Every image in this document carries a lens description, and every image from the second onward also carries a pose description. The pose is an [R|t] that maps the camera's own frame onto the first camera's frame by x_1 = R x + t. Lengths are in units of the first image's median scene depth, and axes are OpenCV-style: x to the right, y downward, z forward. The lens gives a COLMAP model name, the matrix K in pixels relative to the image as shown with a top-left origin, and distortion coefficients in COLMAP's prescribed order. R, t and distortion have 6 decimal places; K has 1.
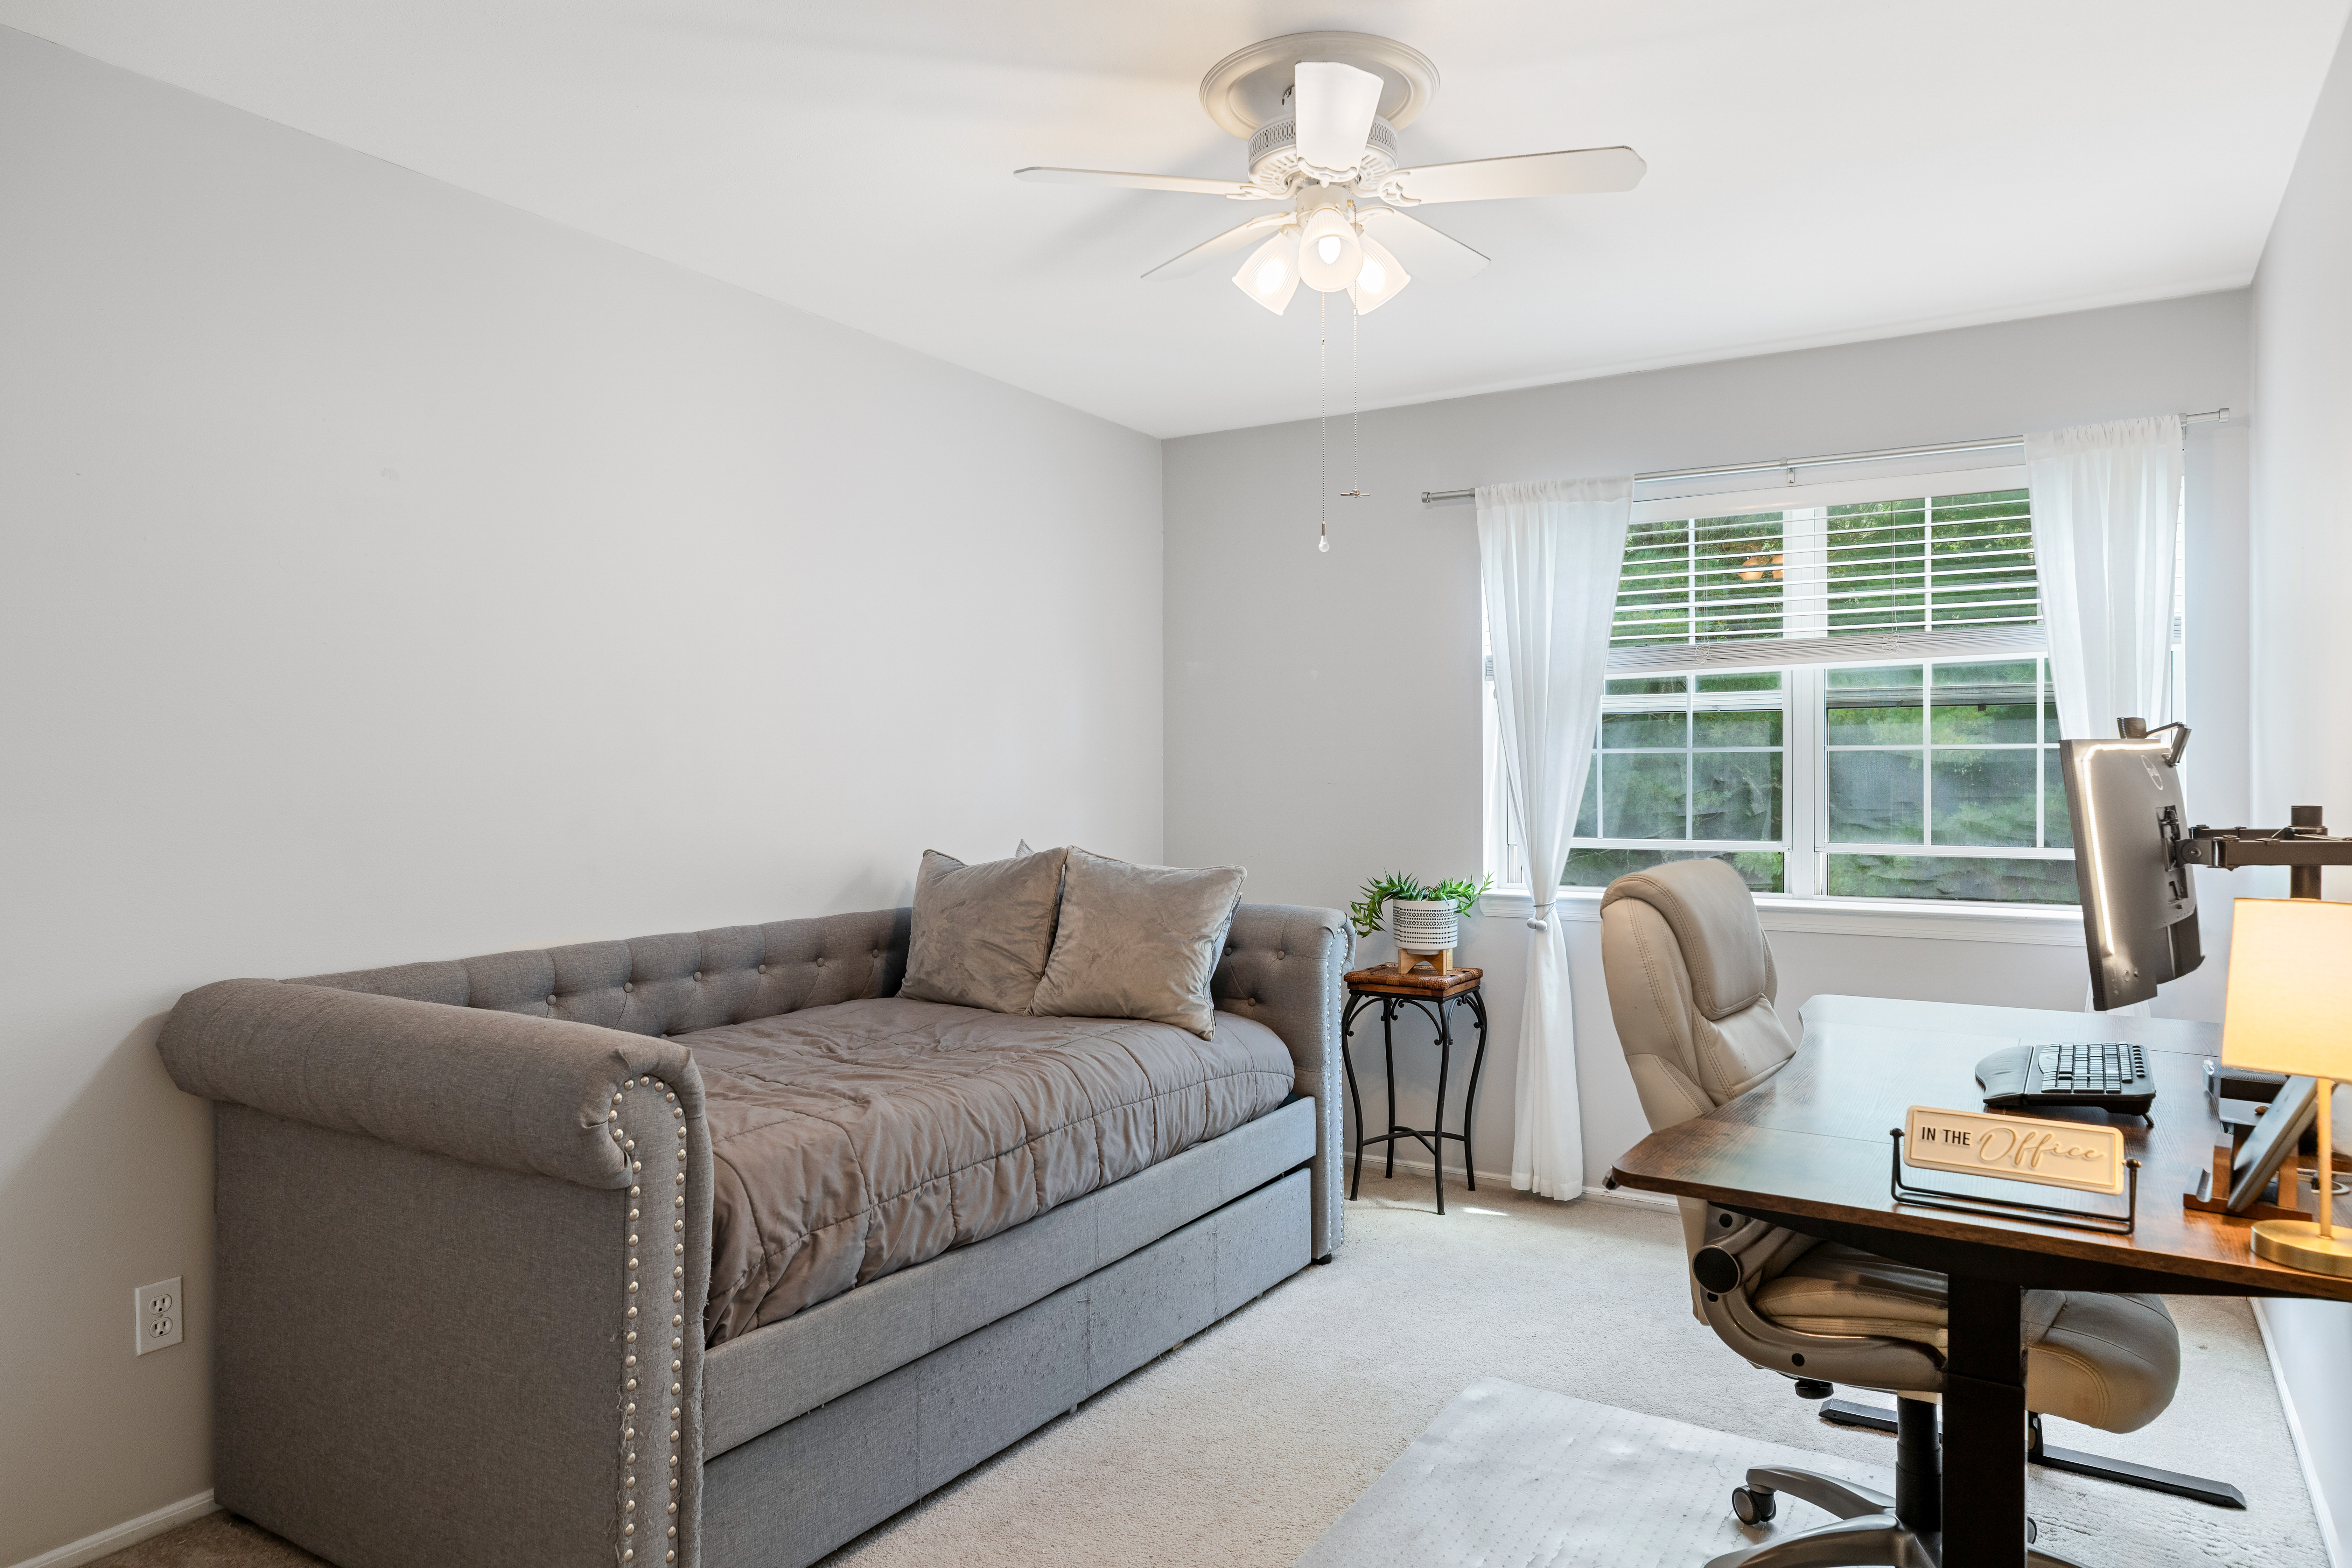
lens RADIAL K [[1521.2, 0, 1177.0], [0, 1521.2, 772.6], [0, 0, 1]] dist [-0.036146, 0.056470]
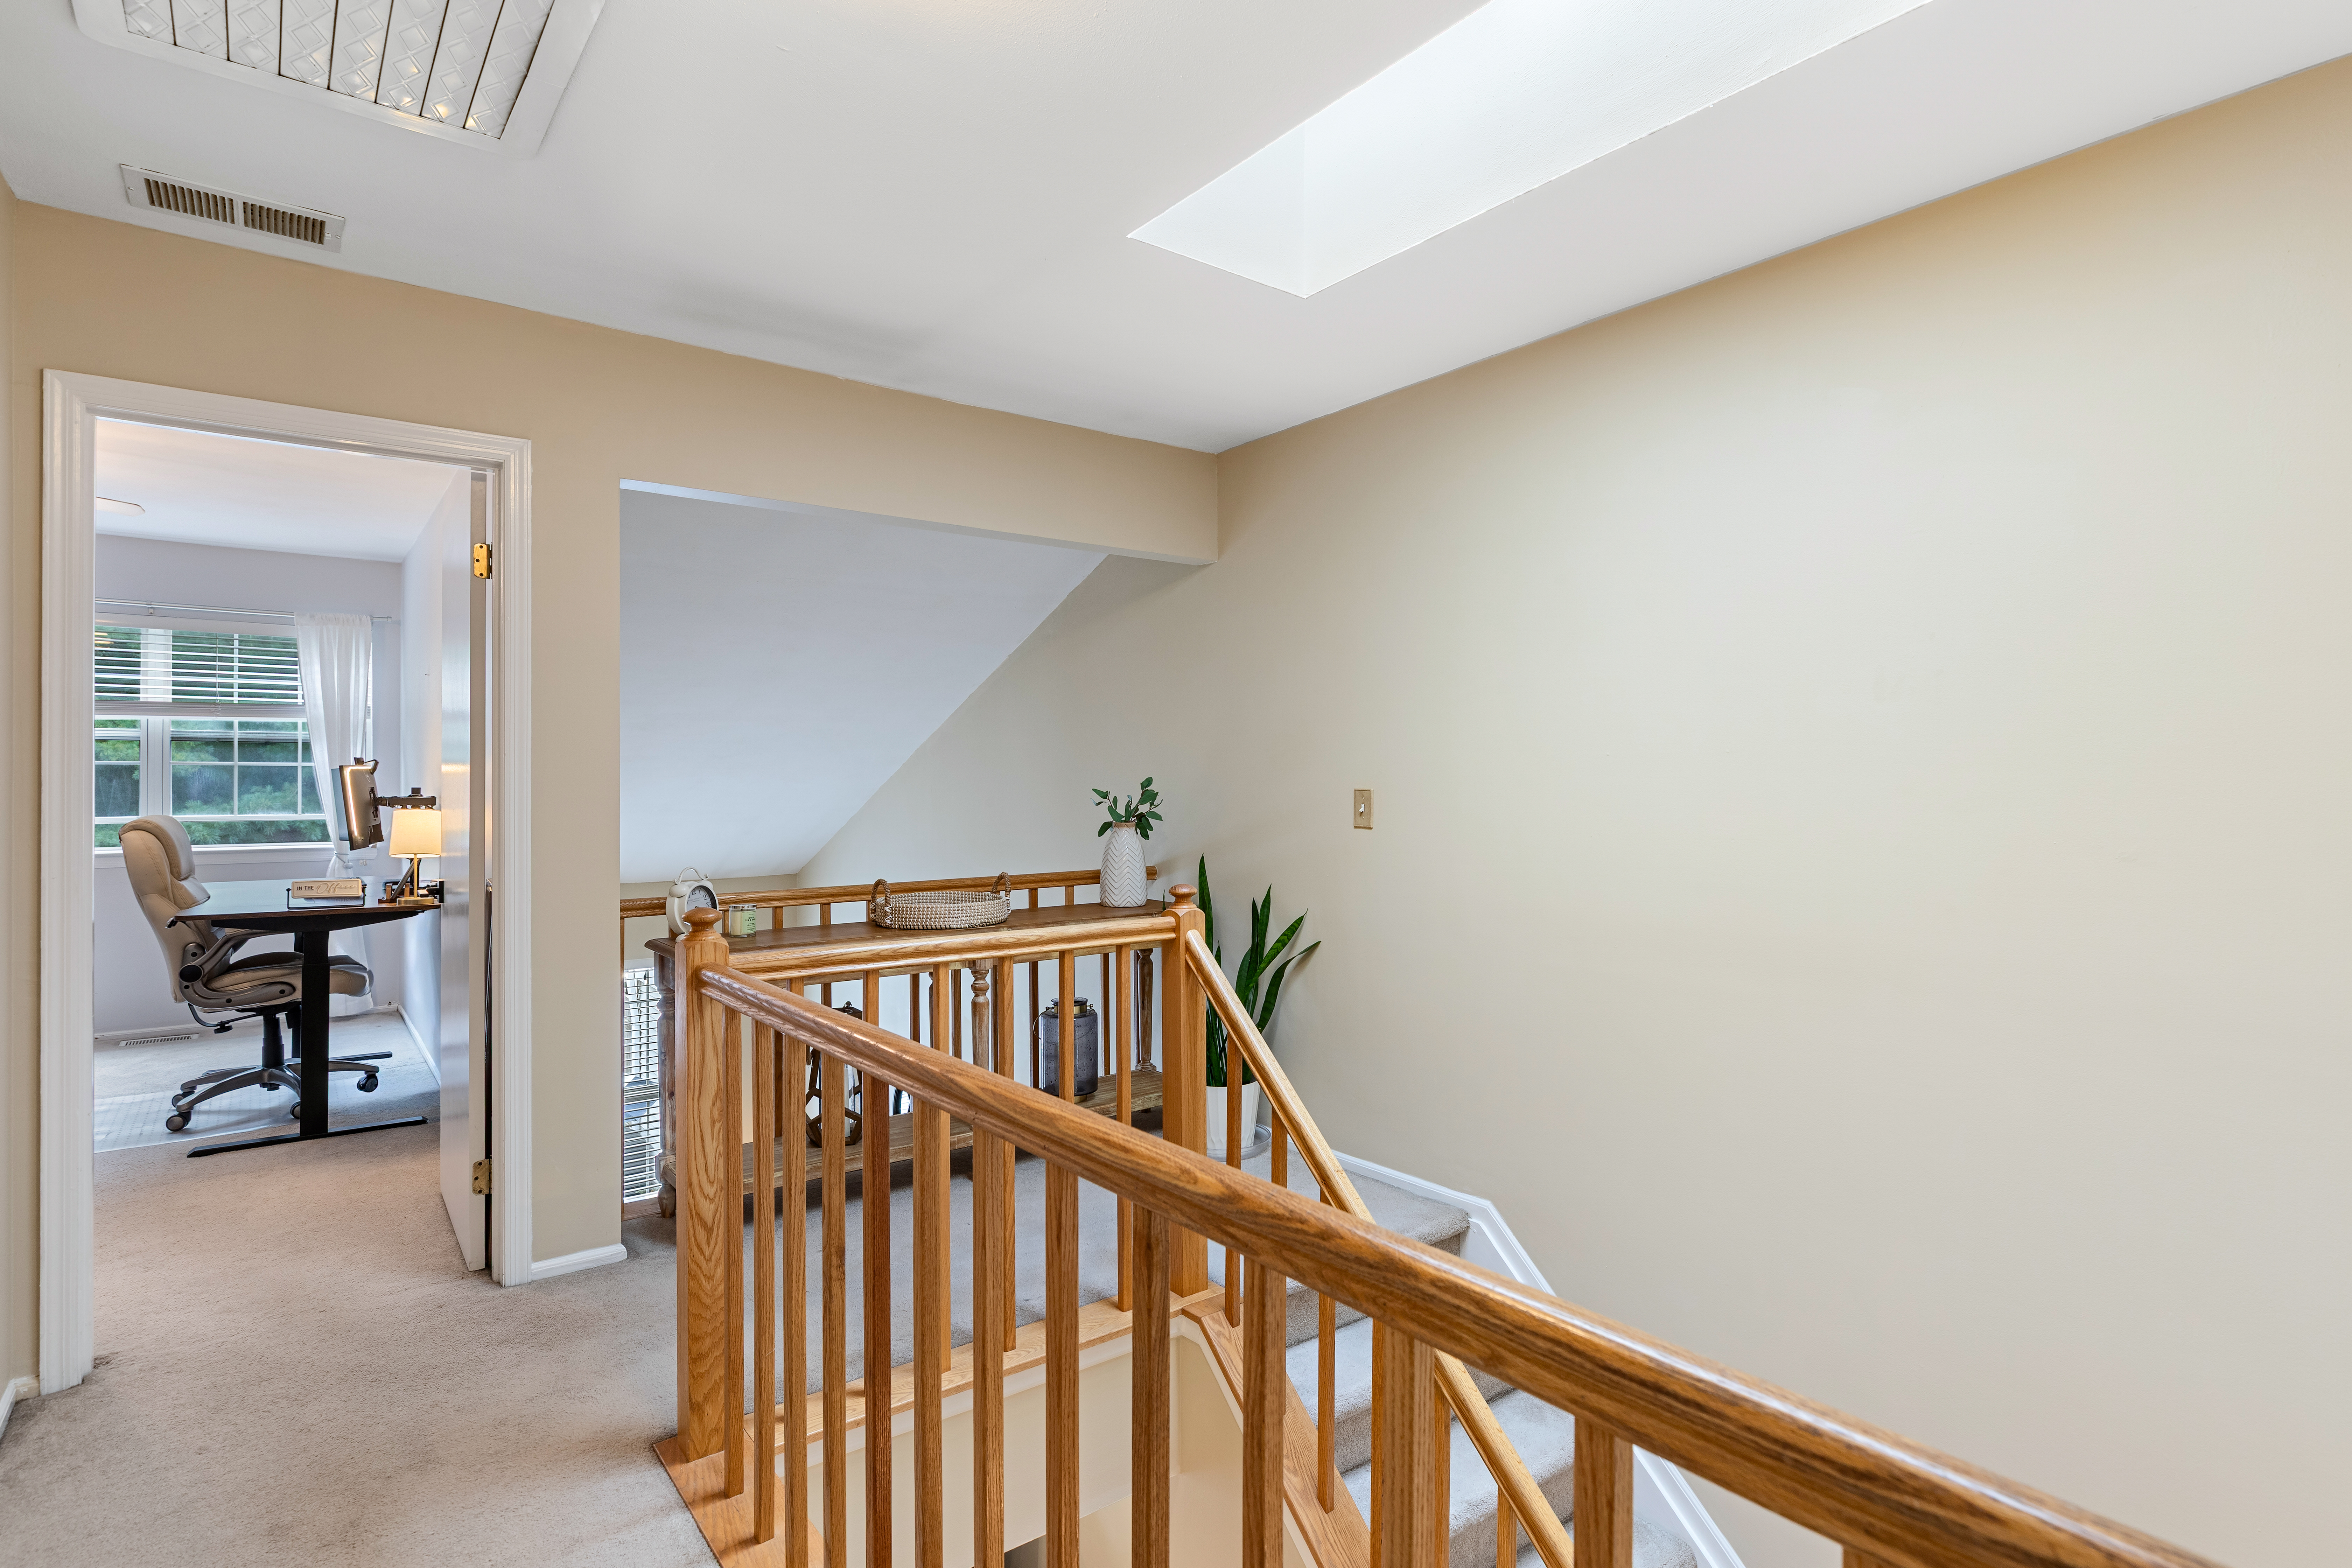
lens RADIAL K [[1198.1, 0, 1182.1], [0, 1198.1, 771.2], [0, 0, 1]] dist [0.001275, 0.000837]
pose [[0.371454, 0.005637, 0.928434, -0.817706], [0.001472, 0.999977, -0.006660, 0.006698], [-0.928450, 0.003840, 0.371437, -1.176313]]
